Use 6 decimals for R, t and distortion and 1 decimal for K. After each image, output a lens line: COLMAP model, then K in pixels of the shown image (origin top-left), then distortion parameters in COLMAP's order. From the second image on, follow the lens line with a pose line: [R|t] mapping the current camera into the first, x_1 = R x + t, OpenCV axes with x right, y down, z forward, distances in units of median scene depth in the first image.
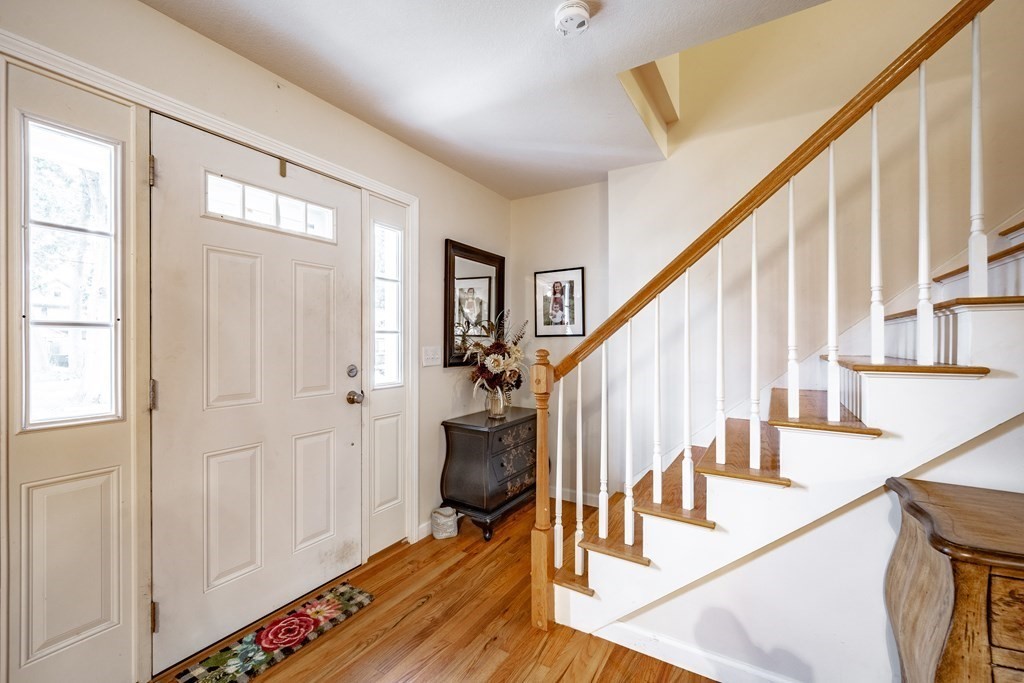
lens RADIAL K [[423.3, 0, 514.1], [0, 423.3, 343.1], [0, 0, 1]] dist [-0.000512, 0.001249]
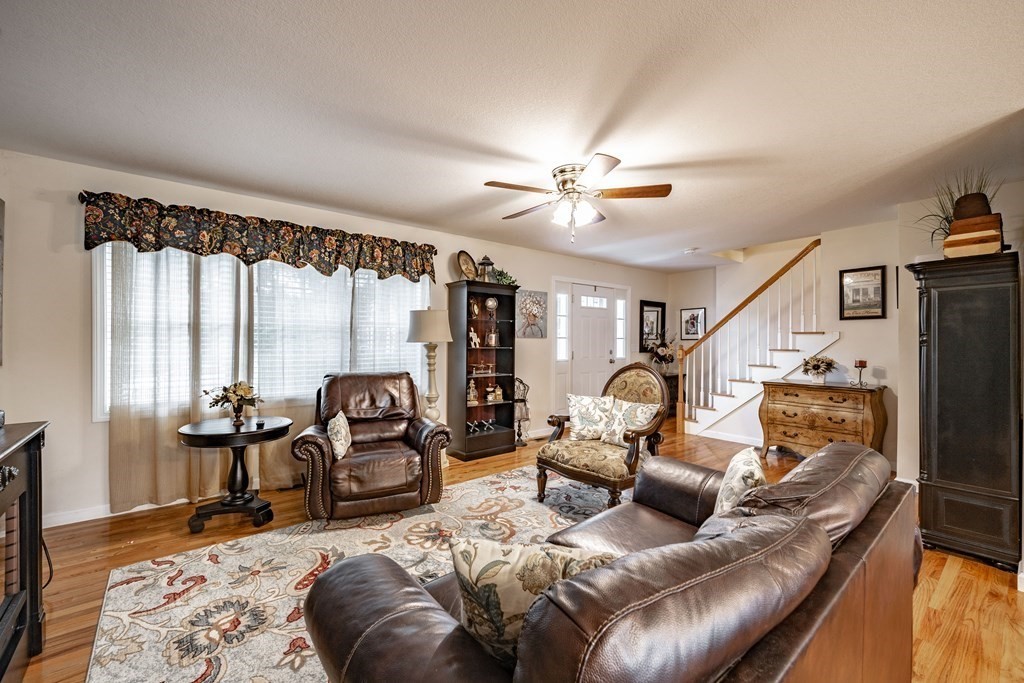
lens RADIAL K [[423.3, 0, 511.2], [0, 423.3, 339.6], [0, 0, 1]] dist [-0.000512, 0.001249]
pose [[0.938191, 0.002170, -0.346112, -0.016734], [-0.004832, 0.999965, -0.006828, 0.002484], [0.346085, 0.008078, 0.938168, -1.559991]]
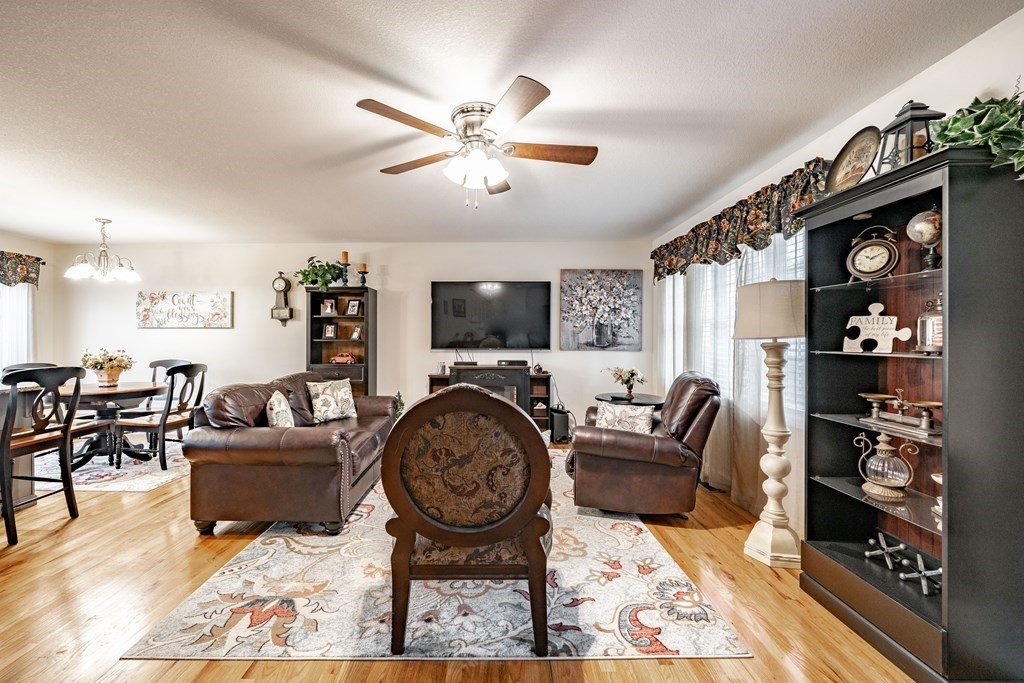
lens RADIAL K [[423.3, 0, 484.5], [0, 423.3, 333.5], [0, 0, 1]] dist [-0.000512, 0.001249]
pose [[-0.869874, -0.011381, -0.493143, 0.145129], [-0.006084, 0.999905, -0.012344, 0.006141], [0.493236, -0.007737, -0.869861, 0.225795]]
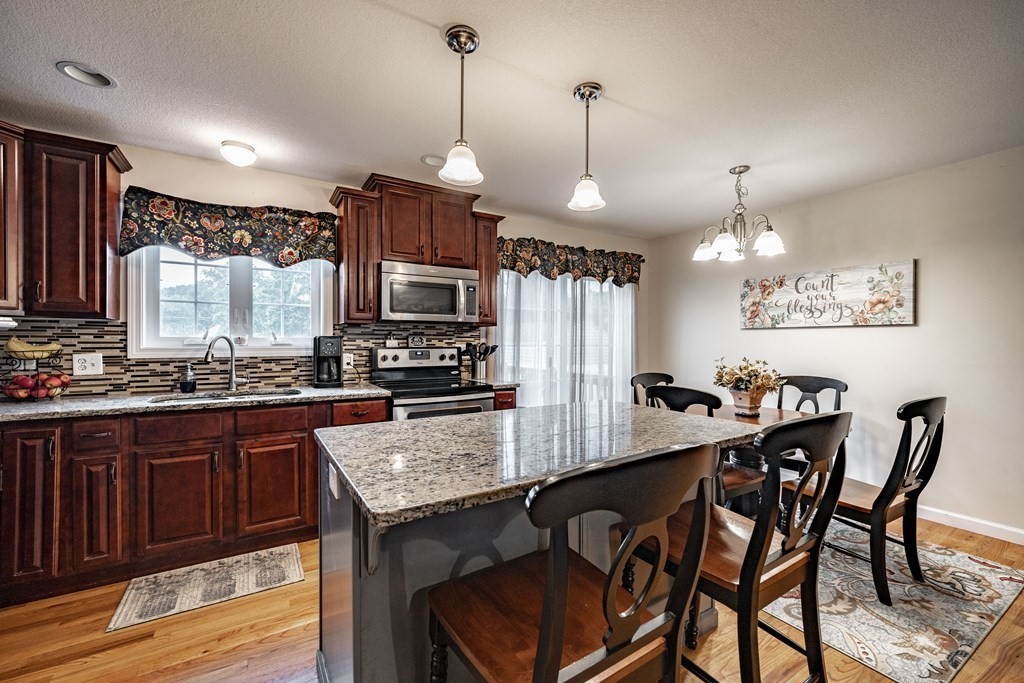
lens RADIAL K [[423.3, 0, 506.6], [0, 423.3, 345.8], [0, 0, 1]] dist [-0.000512, 0.001249]
pose [[-0.882795, -0.011478, 0.469619, 0.604379], [-0.004908, 0.999872, 0.015212, 0.005388], [-0.469734, 0.011124, -0.882738, -0.597416]]
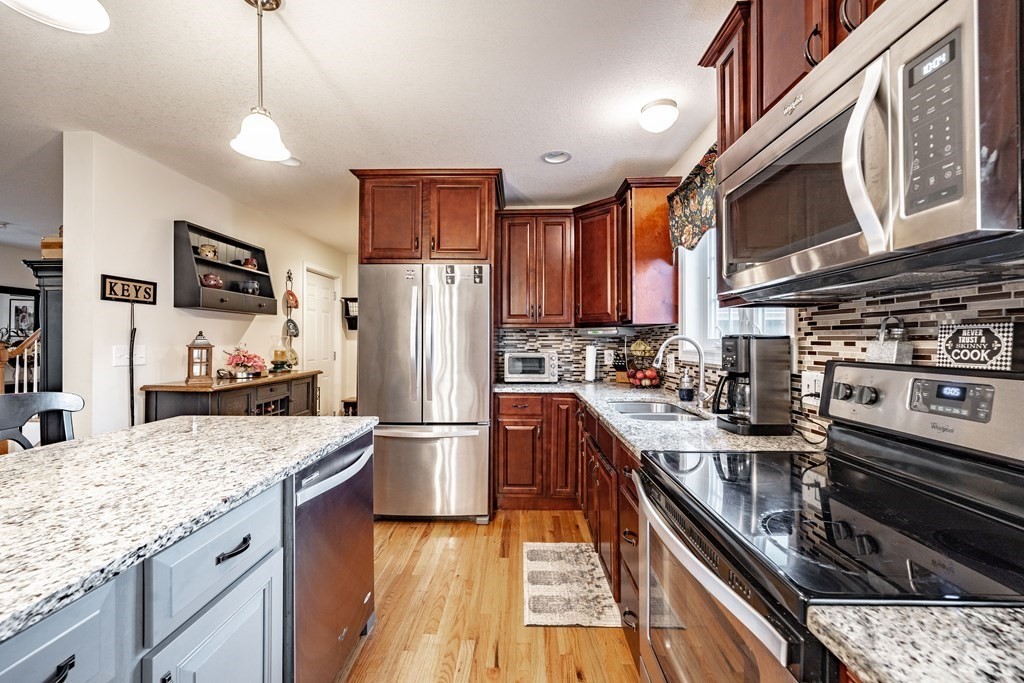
lens RADIAL K [[423.3, 0, 513.5], [0, 423.3, 334.3], [0, 0, 1]] dist [-0.000512, 0.001249]
pose [[0.874470, 0.004618, 0.485057, 0.965481], [0.004452, 0.999836, -0.017545, 0.007479], [-0.485059, 0.017502, 0.874306, -1.704185]]
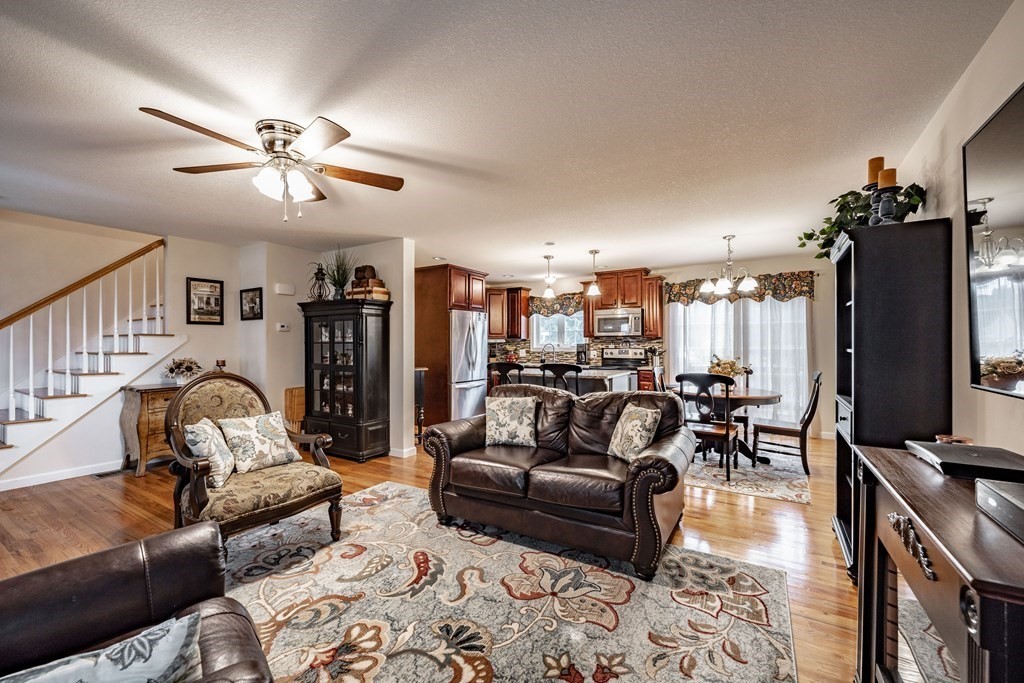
lens RADIAL K [[423.3, 0, 517.8], [0, 423.3, 345.8], [0, 0, 1]] dist [-0.000512, 0.001249]
pose [[0.007960, -0.005700, 0.999952, -1.096958], [0.005357, 0.999970, 0.005658, -0.001966], [-0.999954, 0.005311, 0.007990, -0.973719]]
